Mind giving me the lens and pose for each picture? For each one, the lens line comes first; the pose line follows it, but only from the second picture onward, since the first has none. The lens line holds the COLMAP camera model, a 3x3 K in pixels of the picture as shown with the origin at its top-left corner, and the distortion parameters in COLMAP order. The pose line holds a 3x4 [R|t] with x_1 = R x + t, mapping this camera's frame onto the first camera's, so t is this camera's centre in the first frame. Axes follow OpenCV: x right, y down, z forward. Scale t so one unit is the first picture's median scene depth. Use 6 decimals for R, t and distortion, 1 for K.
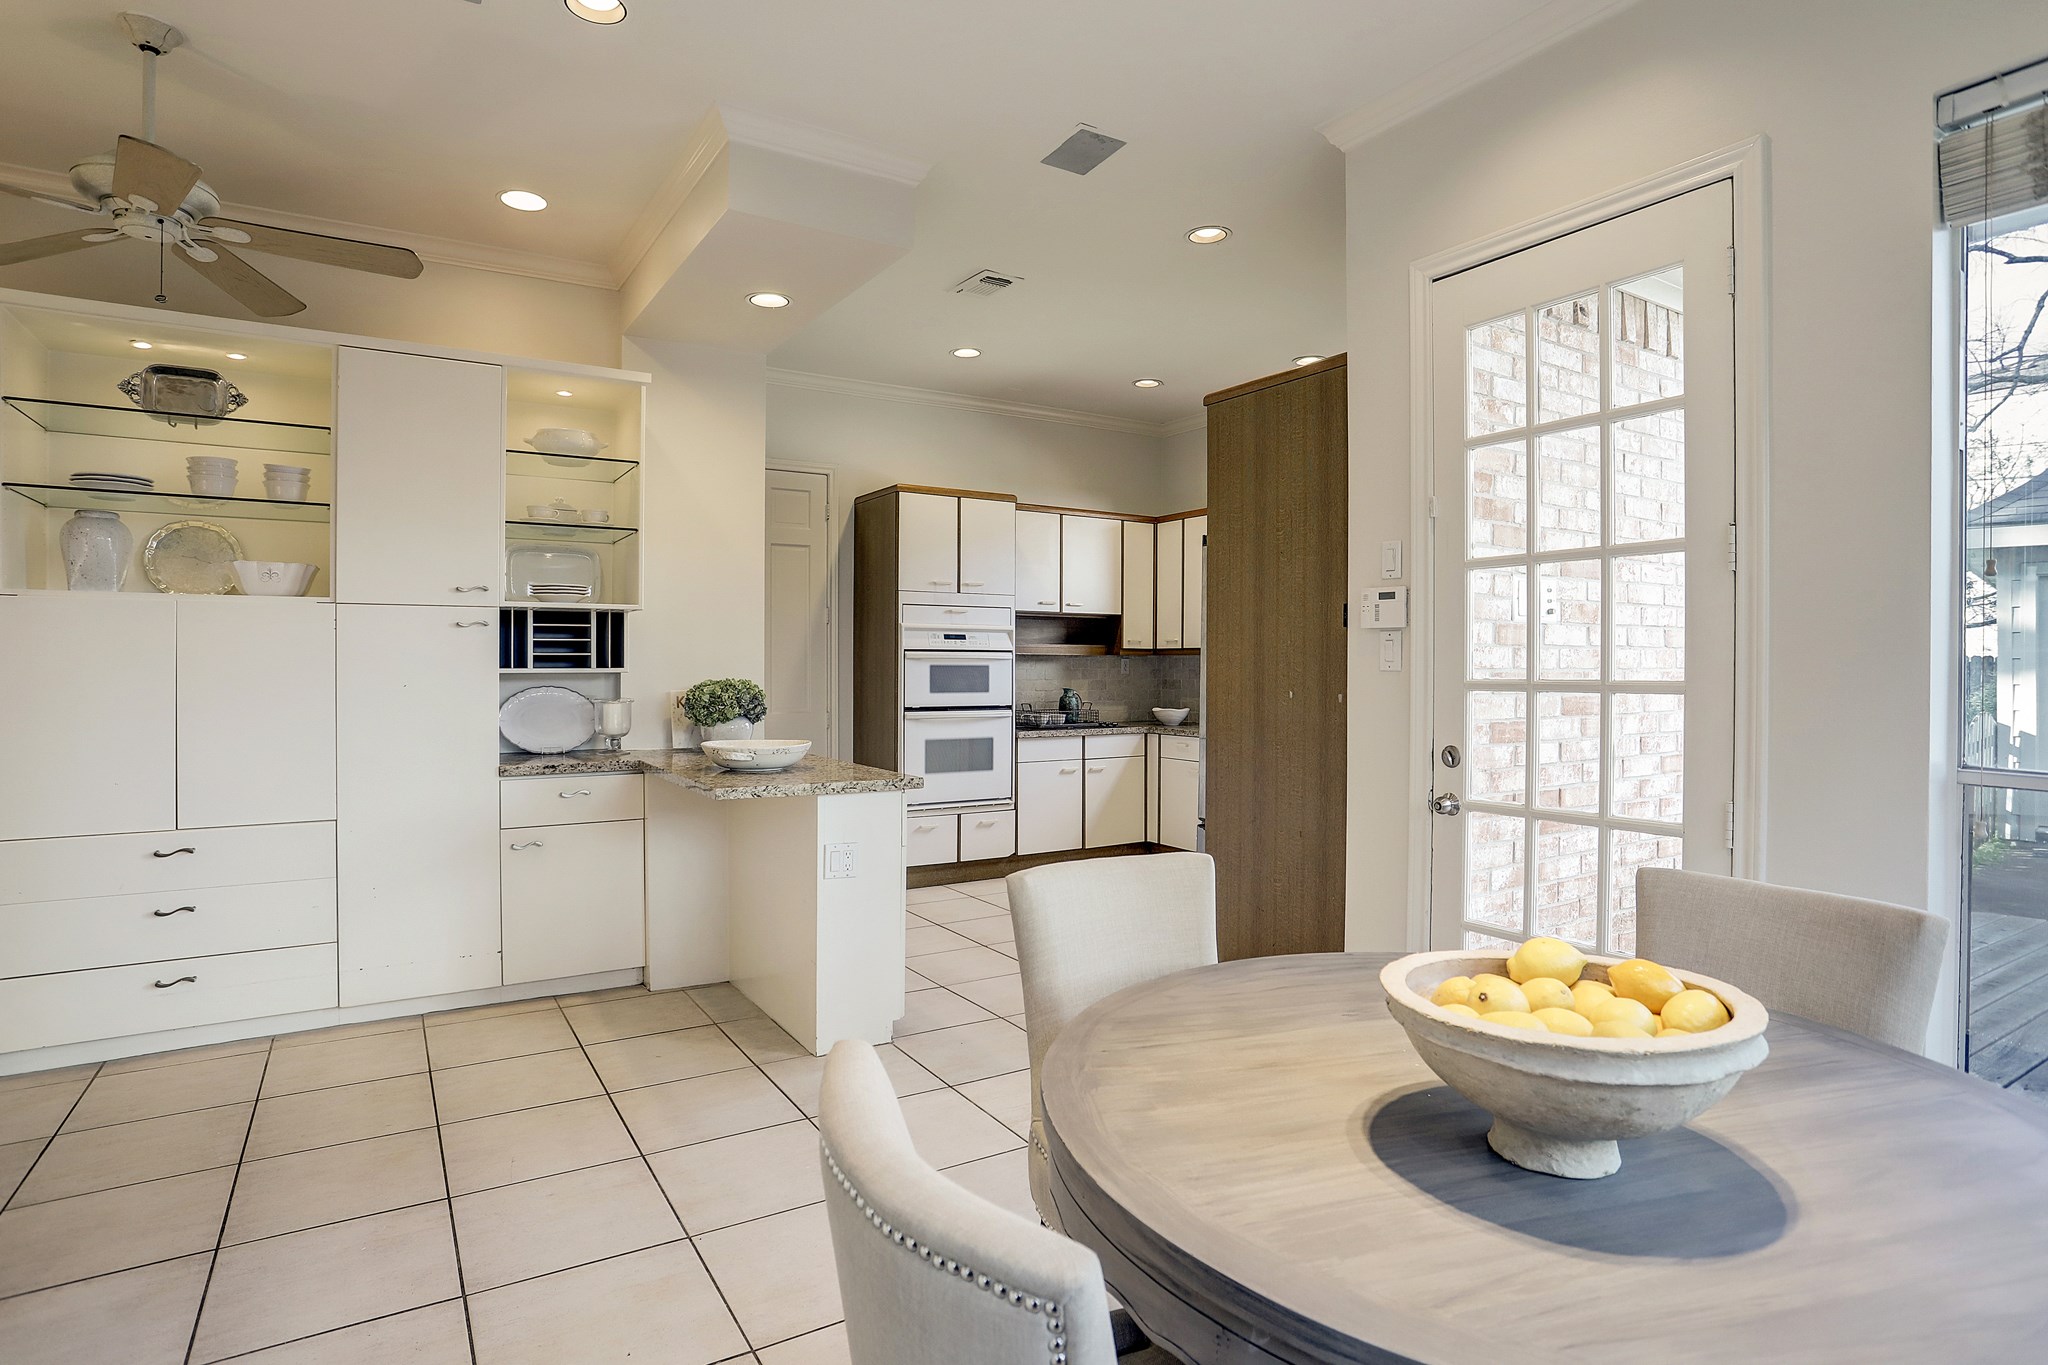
lens RADIAL K [[1056.0, 0, 1002.3], [0, 1056.0, 674.2], [0, 0, 1]] dist [-0.075695, 0.029160]
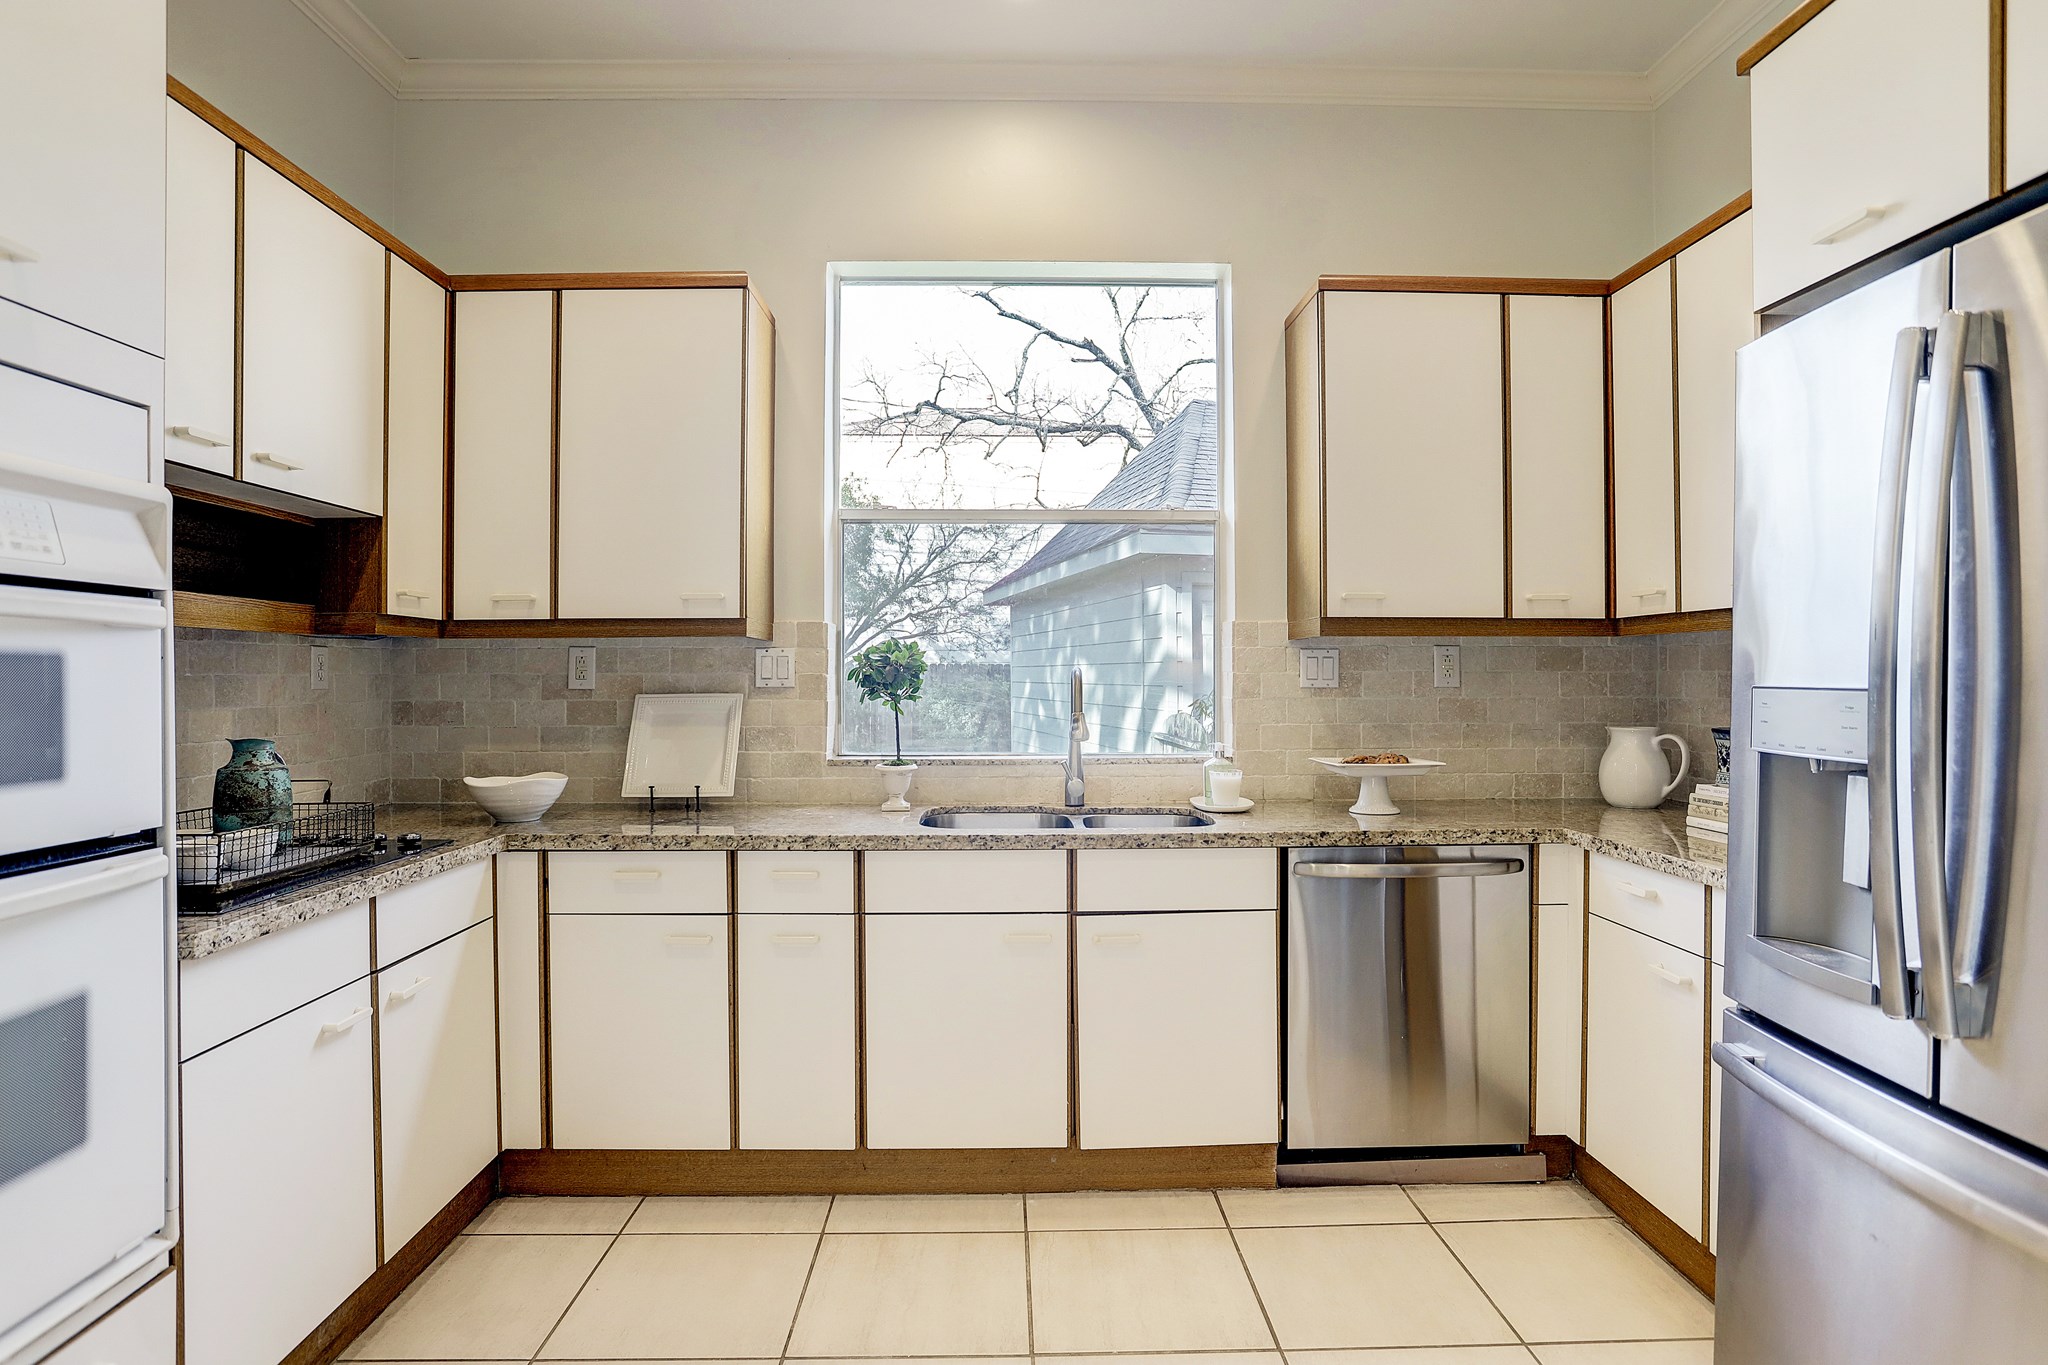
lens RADIAL K [[1084.6, 0, 1008.7], [0, 1084.6, 667.8], [0, 0, 1]] dist [-0.055169, 0.001870]
pose [[0.499770, -0.001579, 0.866157, -0.144003], [0.016624, 0.999832, -0.007769, -0.001144], [-0.865999, 0.018282, 0.499712, 1.067293]]
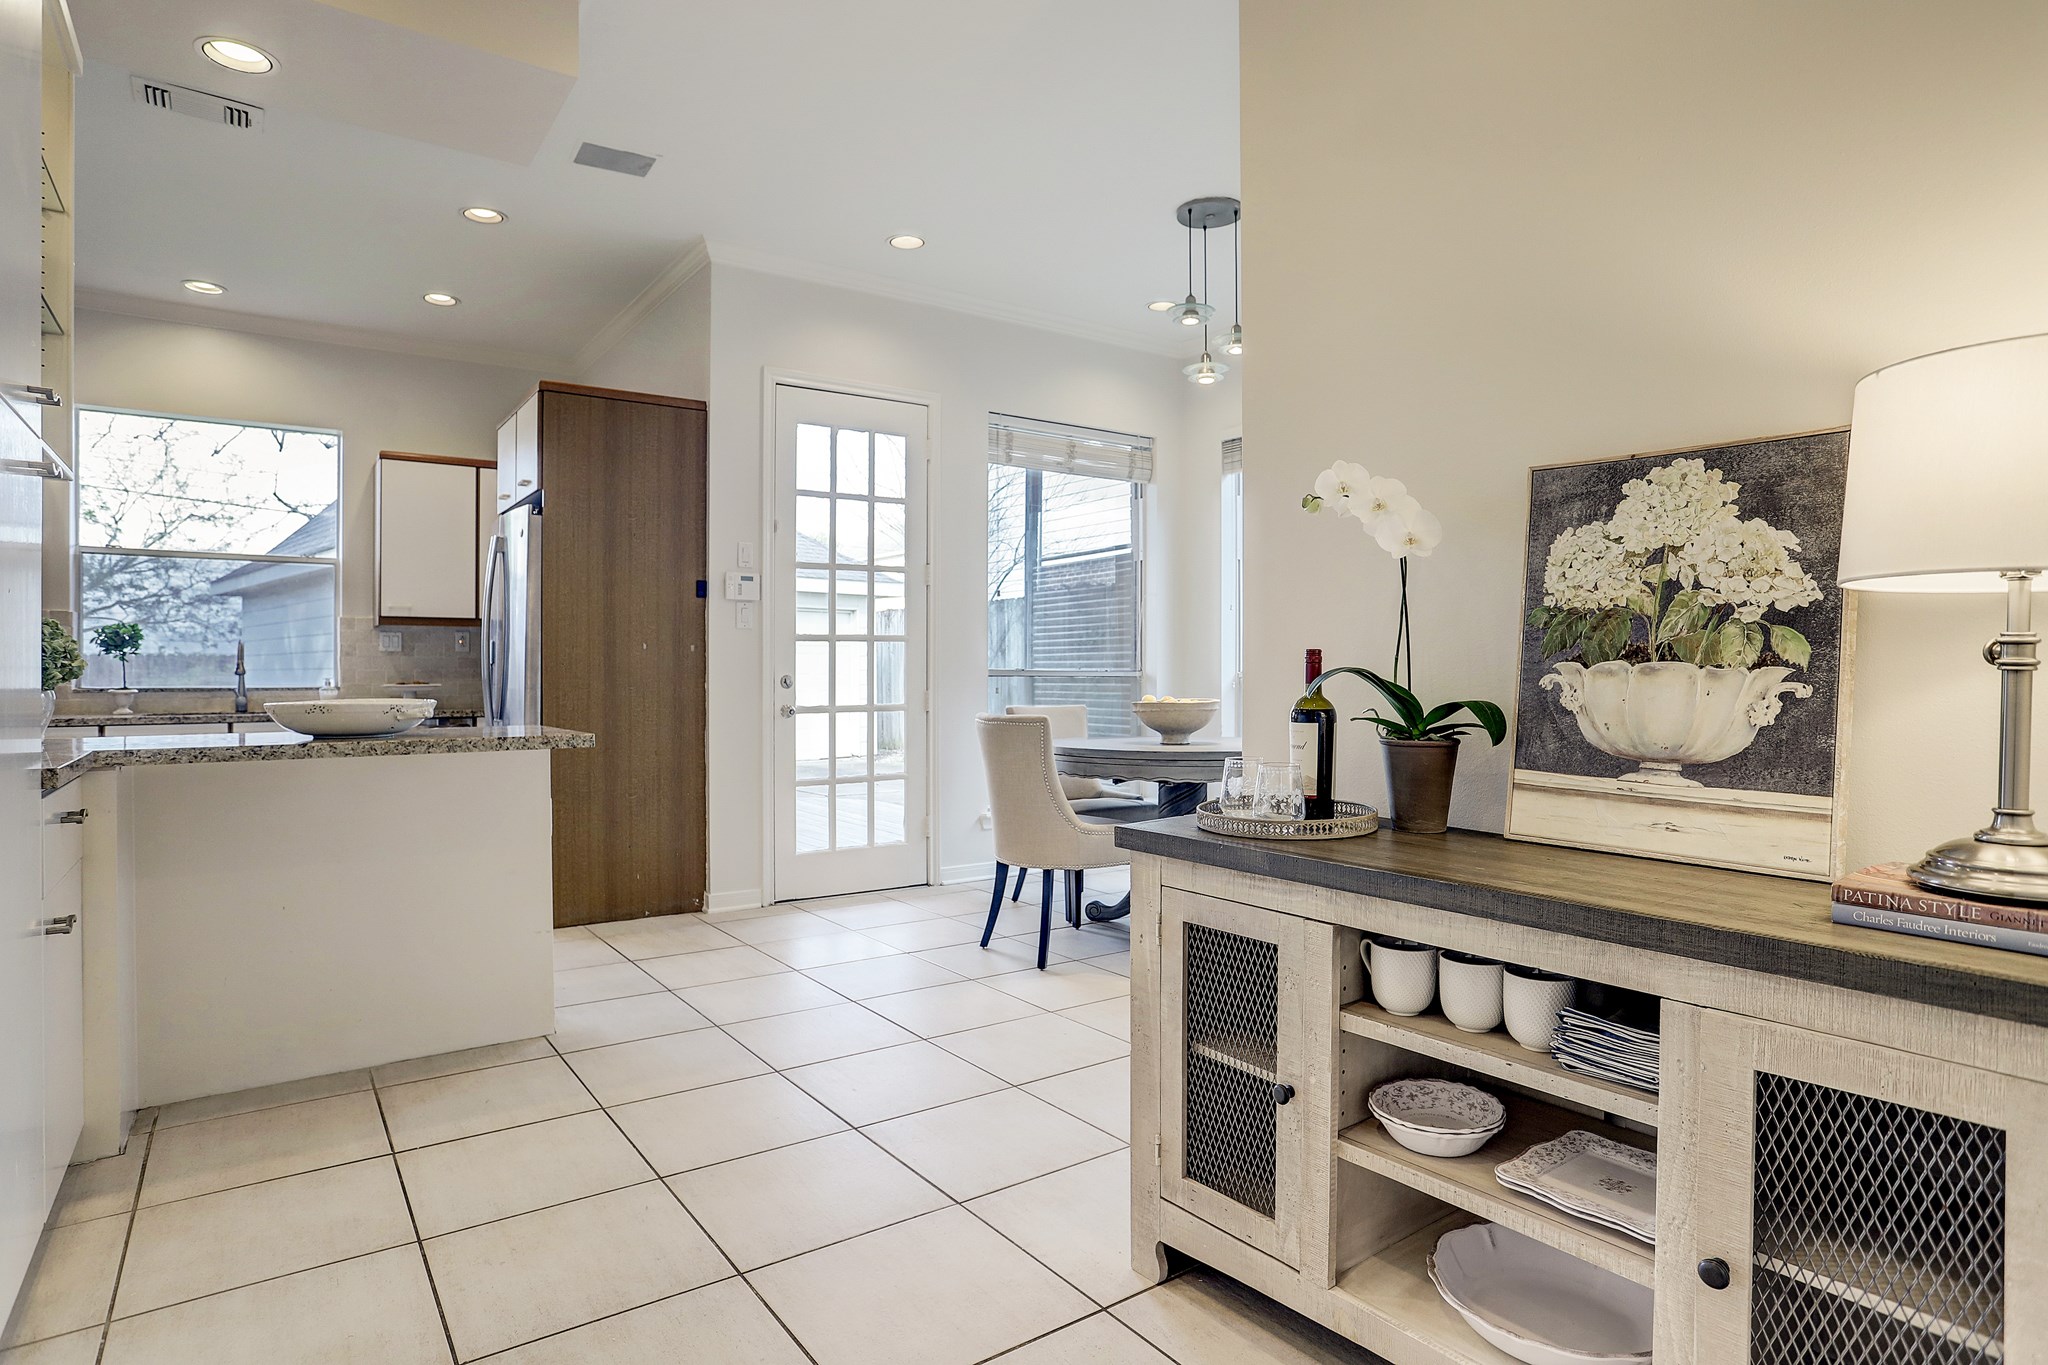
lens RADIAL K [[1125.5, 0, 1013.5], [0, 1125.5, 681.6], [0, 0, 1]] dist [-0.016763, 0.000952]
pose [[-0.065666, -0.011581, 0.997774, -0.941636], [0.015976, 0.999792, 0.012655, 0.043887], [-0.997714, 0.016771, -0.065467, 0.527818]]
